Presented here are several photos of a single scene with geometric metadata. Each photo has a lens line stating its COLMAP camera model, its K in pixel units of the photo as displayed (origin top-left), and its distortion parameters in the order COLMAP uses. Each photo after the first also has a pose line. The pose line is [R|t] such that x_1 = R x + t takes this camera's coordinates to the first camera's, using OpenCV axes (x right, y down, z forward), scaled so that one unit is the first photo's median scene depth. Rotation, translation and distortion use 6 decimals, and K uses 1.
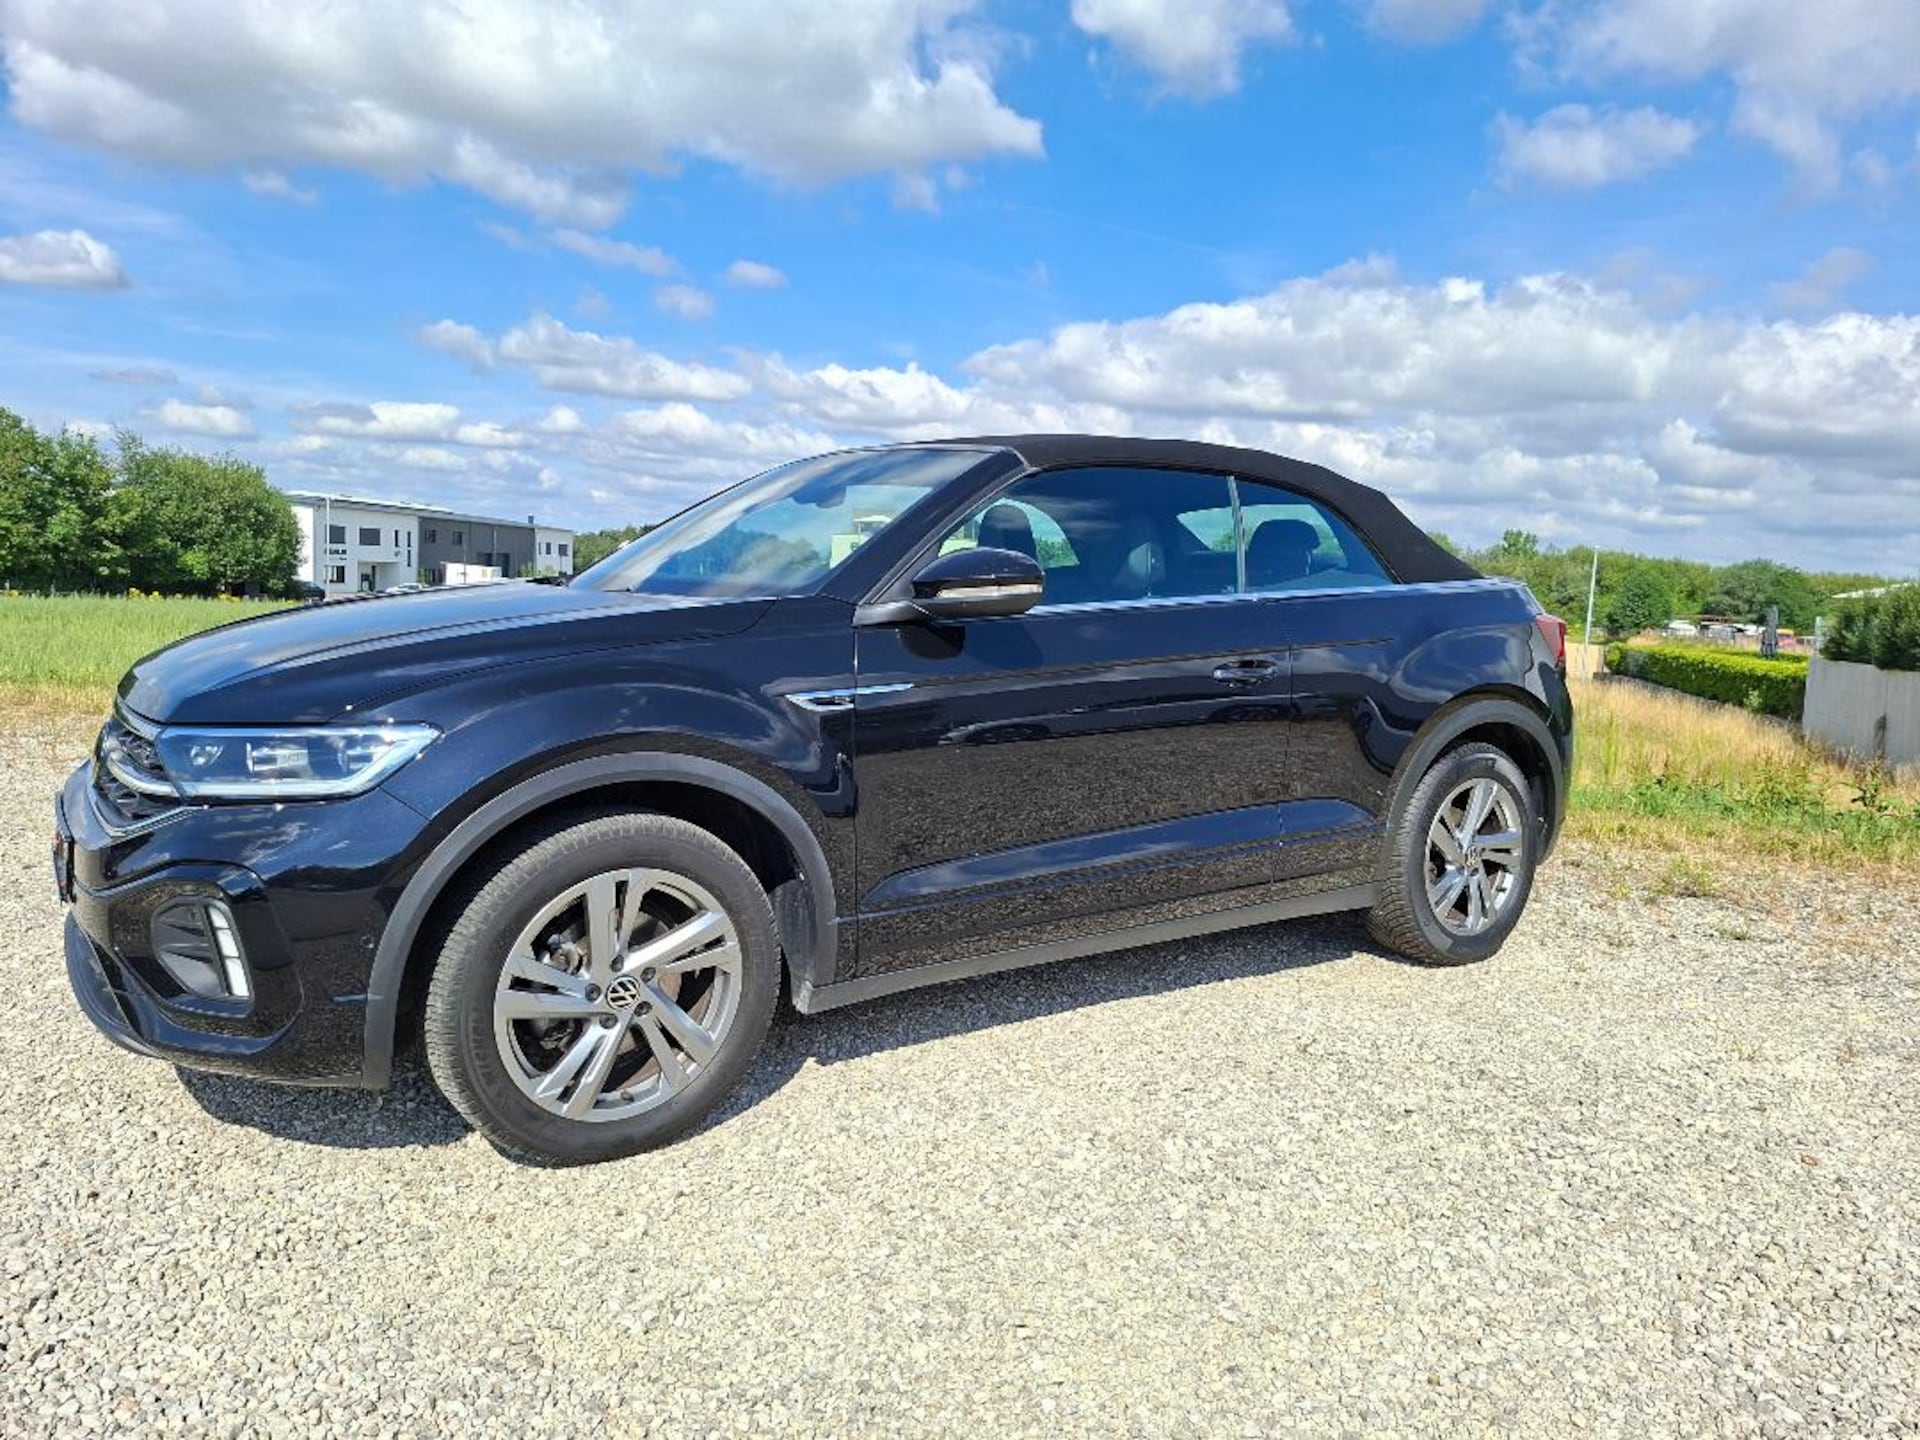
lens RADIAL K [[1336.4, 0, 955.4], [0, 1336.4, 707.9], [0, 0, 1]] dist [0.065342, -0.072805]
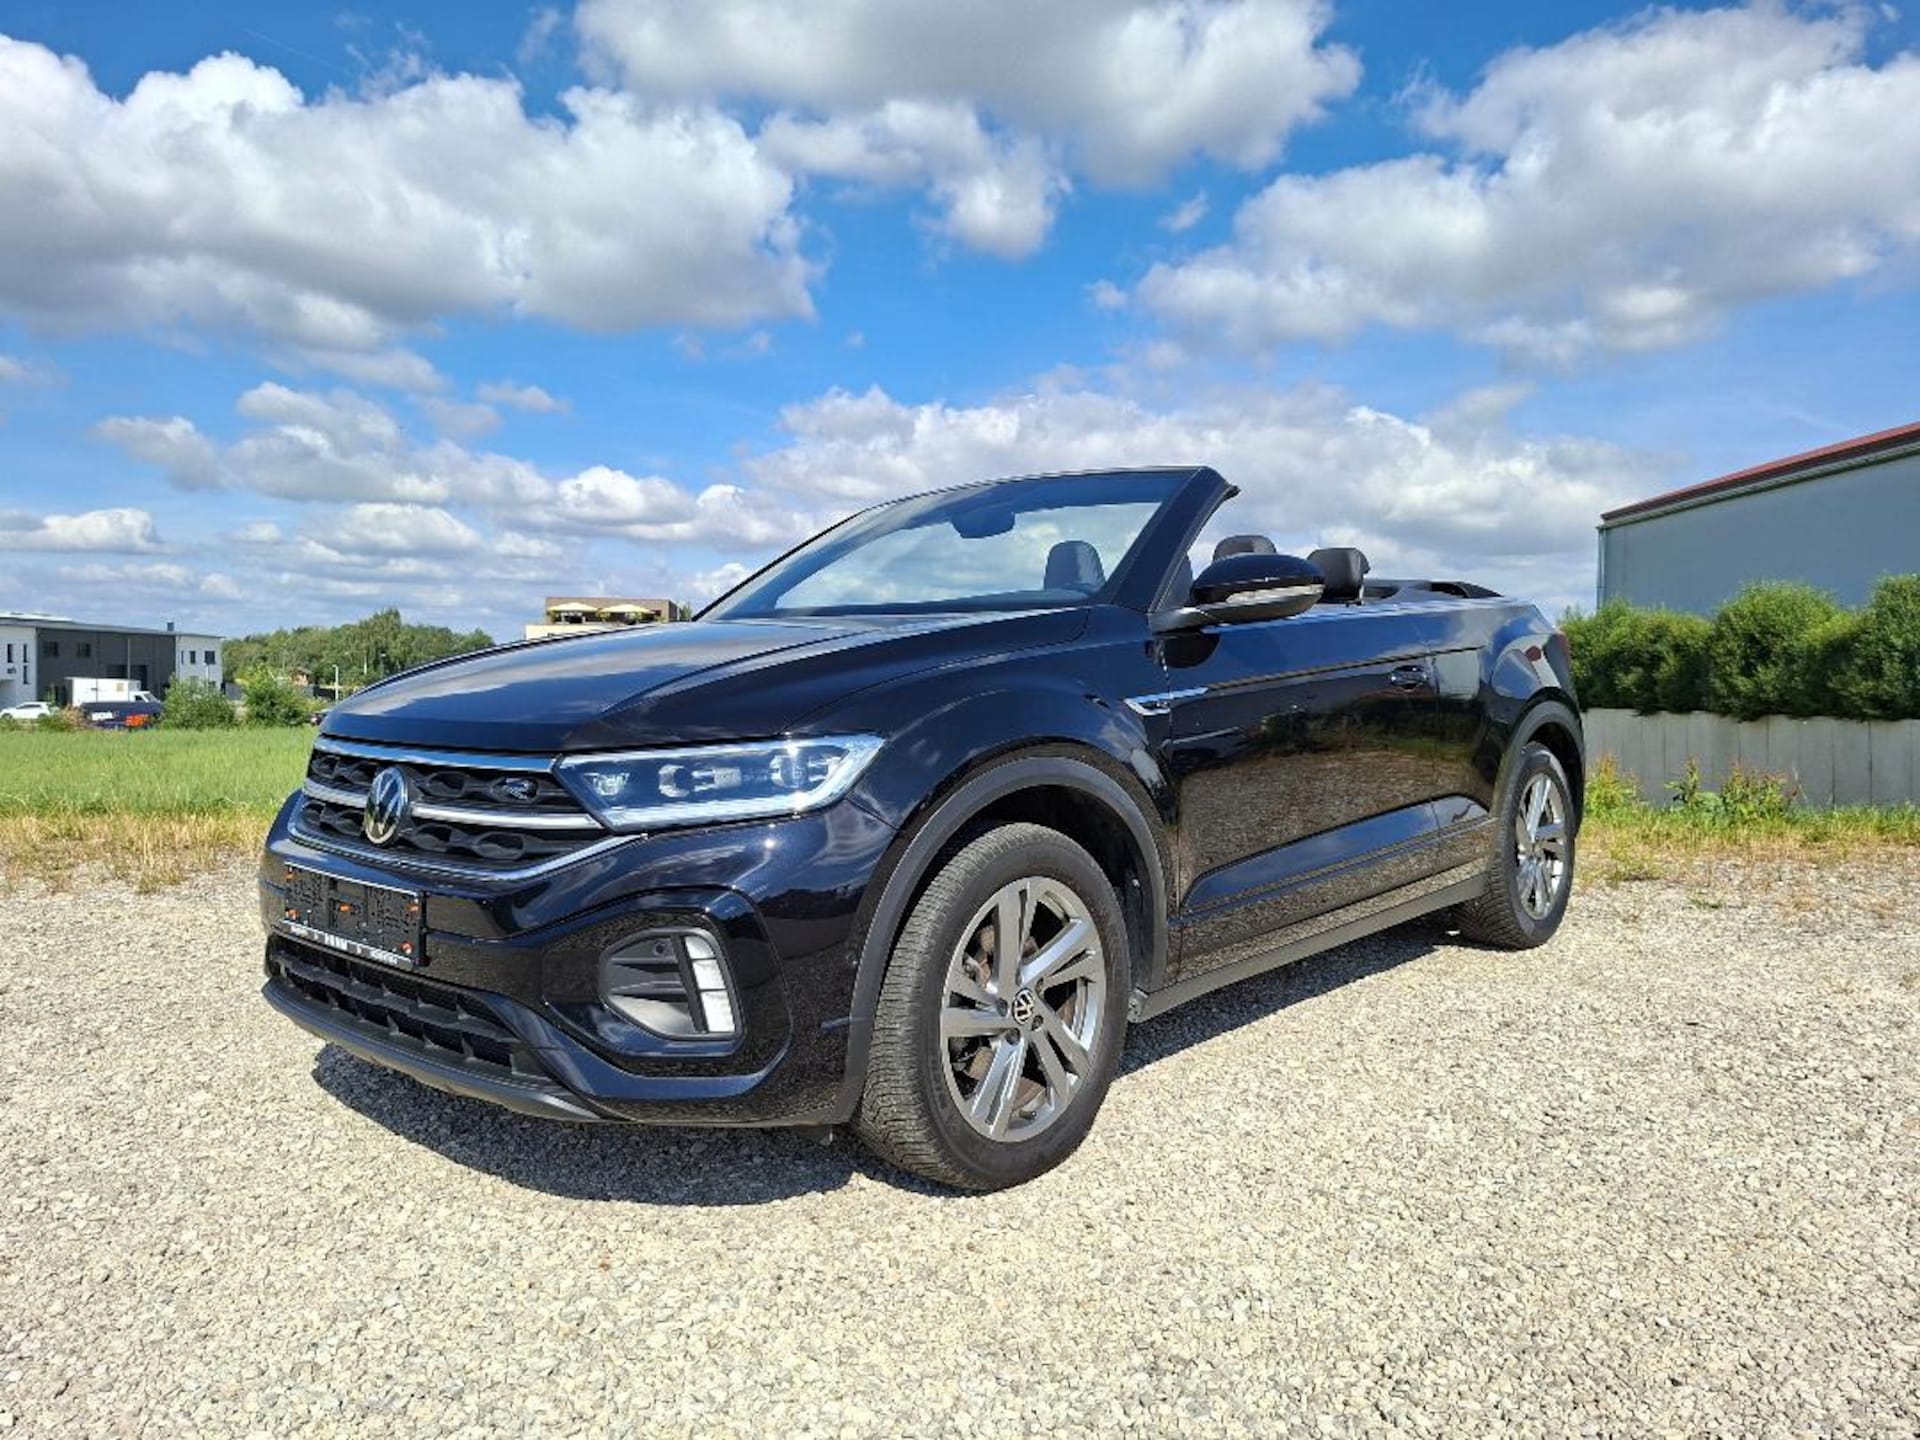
lens RADIAL K [[1336.4, 0, 955.2], [0, 1336.4, 738.4], [0, 0, 1]] dist [0.065342, -0.072805]
pose [[0.973325, -0.056113, 0.222461, -0.395286], [0.065291, 0.997283, -0.034112, 0.037872], [-0.219943, 0.047727, 0.974345, 0.044578]]
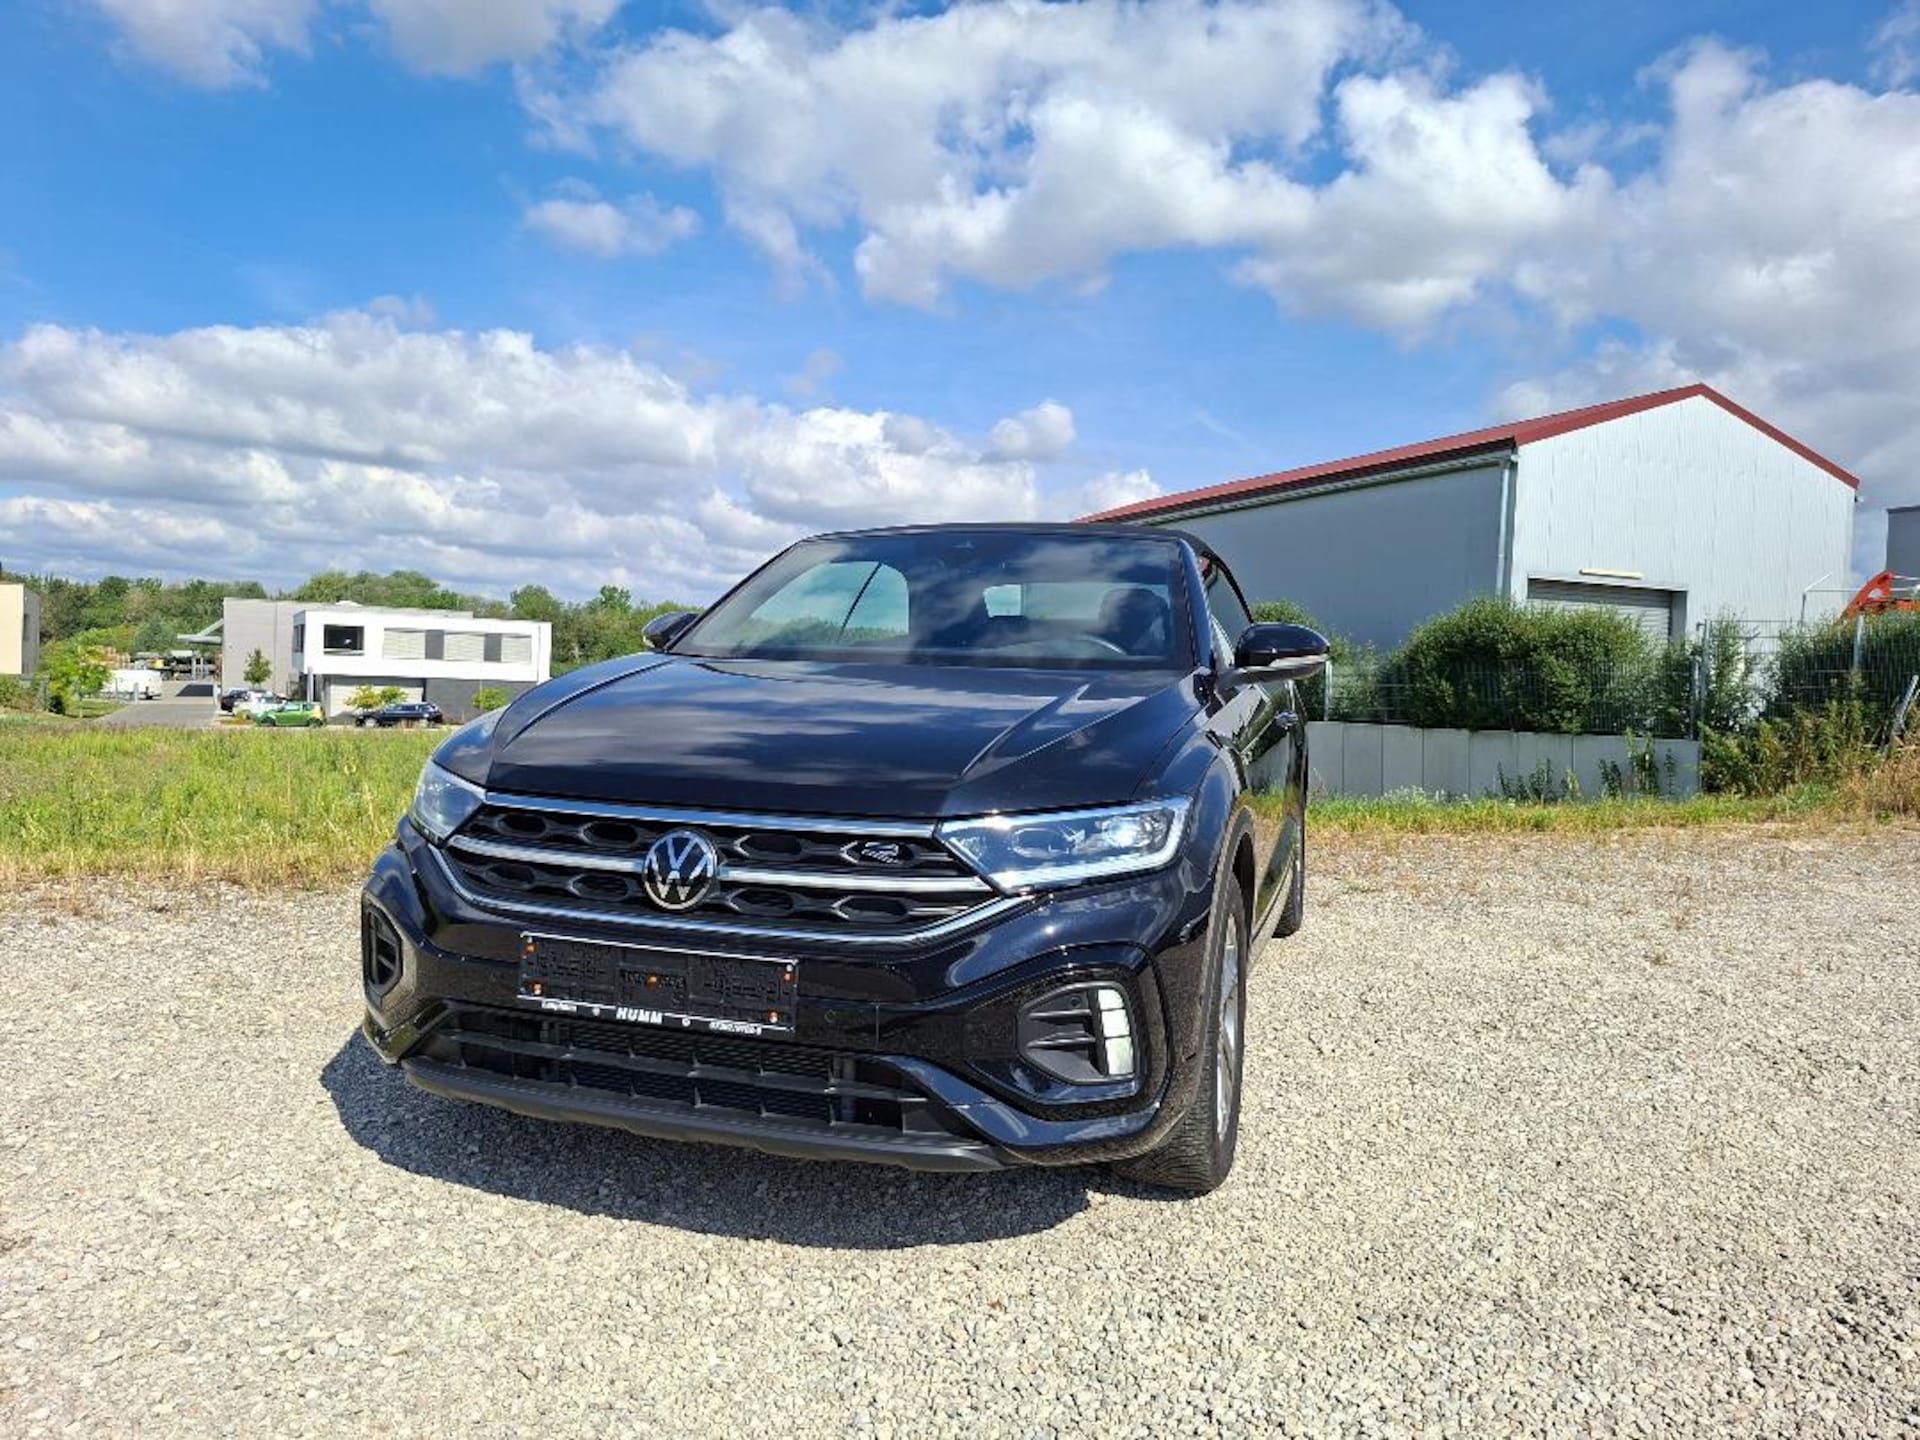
lens RADIAL K [[1336.4, 0, 953.5], [0, 1336.4, 719.4], [0, 0, 1]] dist [0.065342, -0.072805]
pose [[0.793261, -0.045149, 0.607206, -0.861060], [0.061838, 0.998065, -0.006575, -0.038748], [-0.605734, 0.042764, 0.794517, 0.182035]]
